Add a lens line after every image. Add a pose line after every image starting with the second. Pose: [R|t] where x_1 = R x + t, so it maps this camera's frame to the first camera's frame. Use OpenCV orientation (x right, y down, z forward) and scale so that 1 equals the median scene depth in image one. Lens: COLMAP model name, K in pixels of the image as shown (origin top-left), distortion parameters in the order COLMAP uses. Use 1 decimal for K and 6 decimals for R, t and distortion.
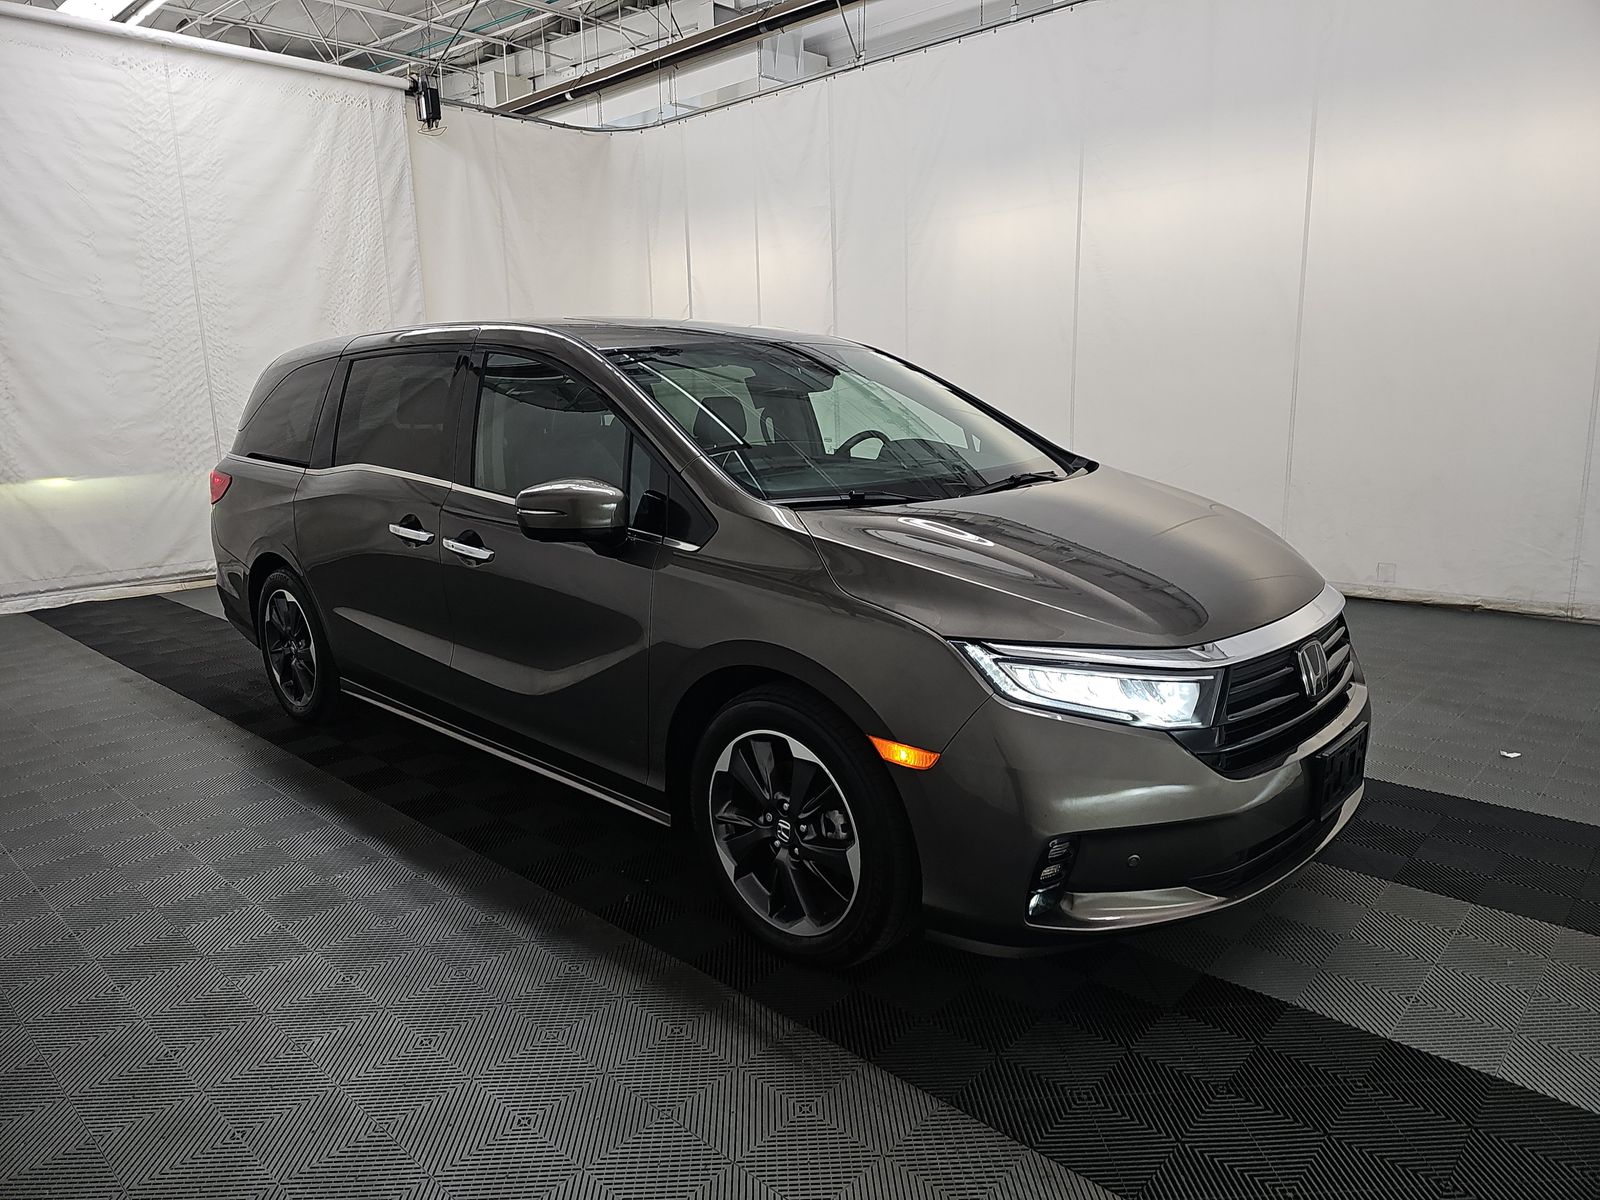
lens RADIAL K [[1049.2, 0, 798.4], [0, 1049.2, 599.6], [0, 0, 1]] dist [0.034387, -0.031872]
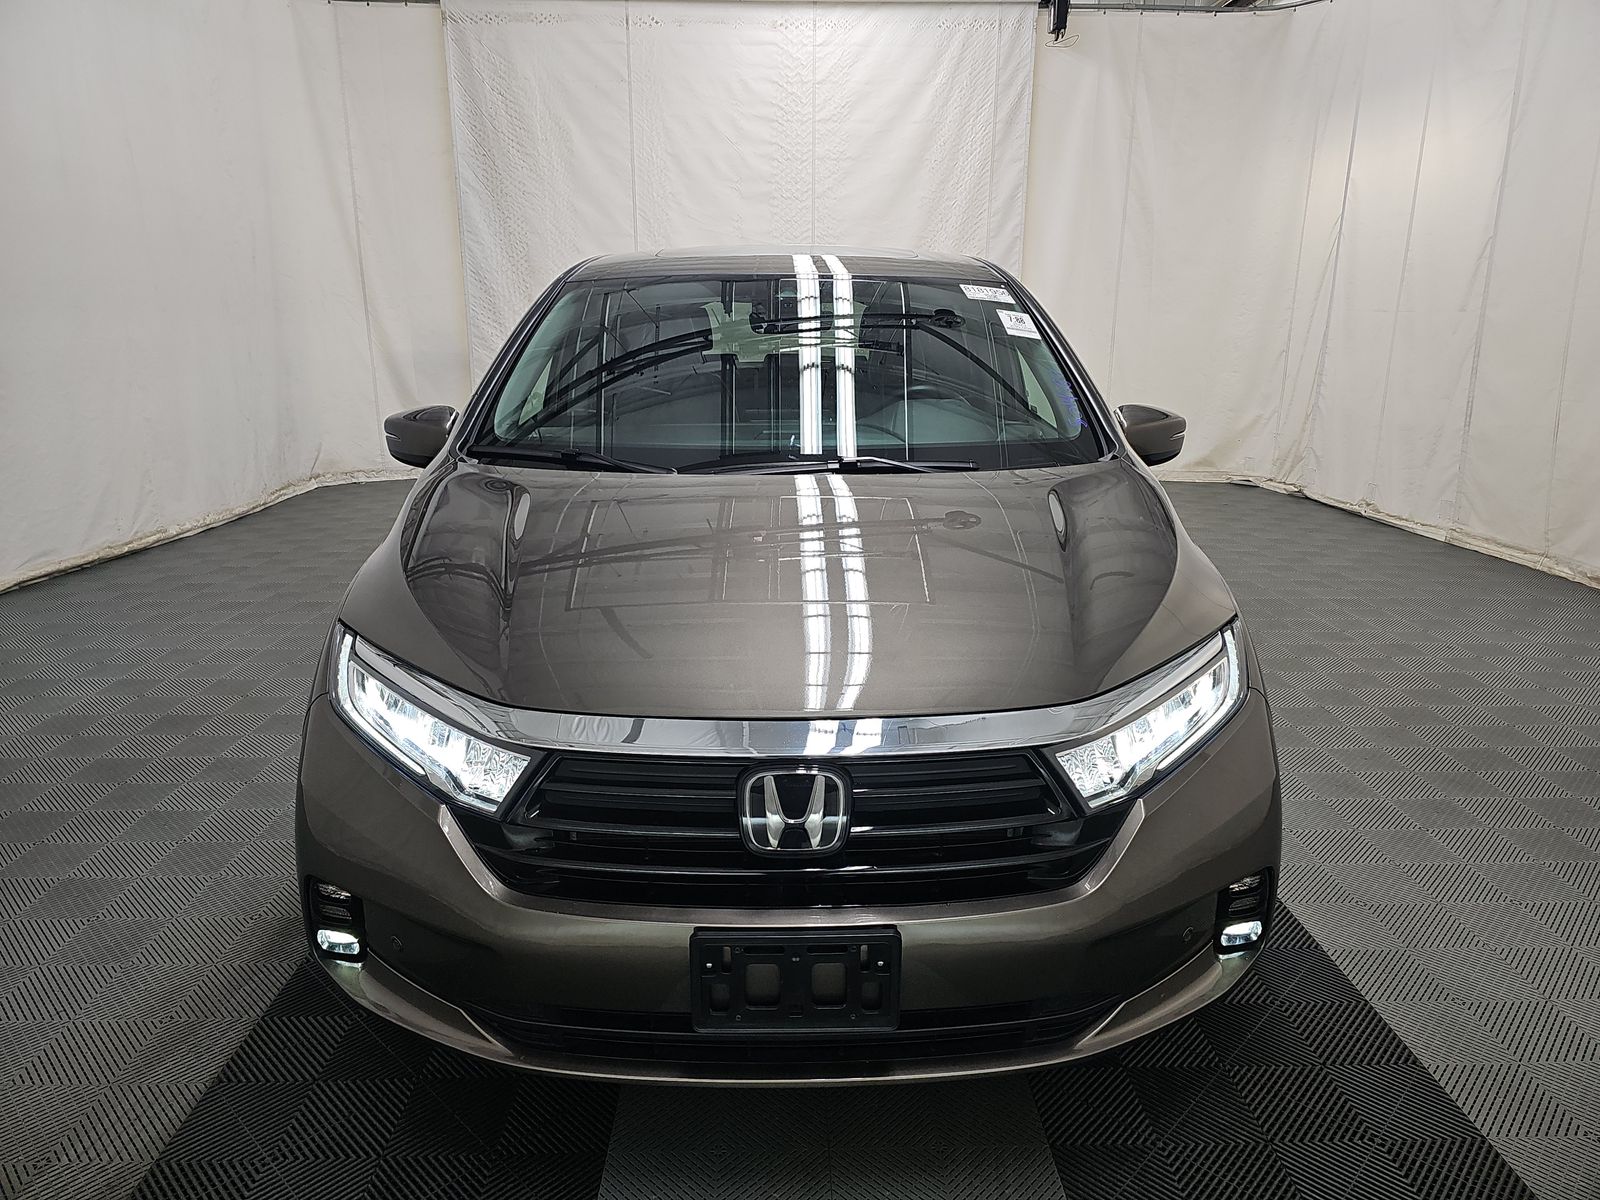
lens RADIAL K [[1049.2, 0, 800.5], [0, 1049.2, 601.4], [0, 0, 1]] dist [0.034387, -0.031872]
pose [[0.711766, 0.205054, -0.671820, 0.248481], [-0.157482, 0.978678, 0.131868, -0.038181], [0.684536, 0.011940, 0.728882, 0.153328]]
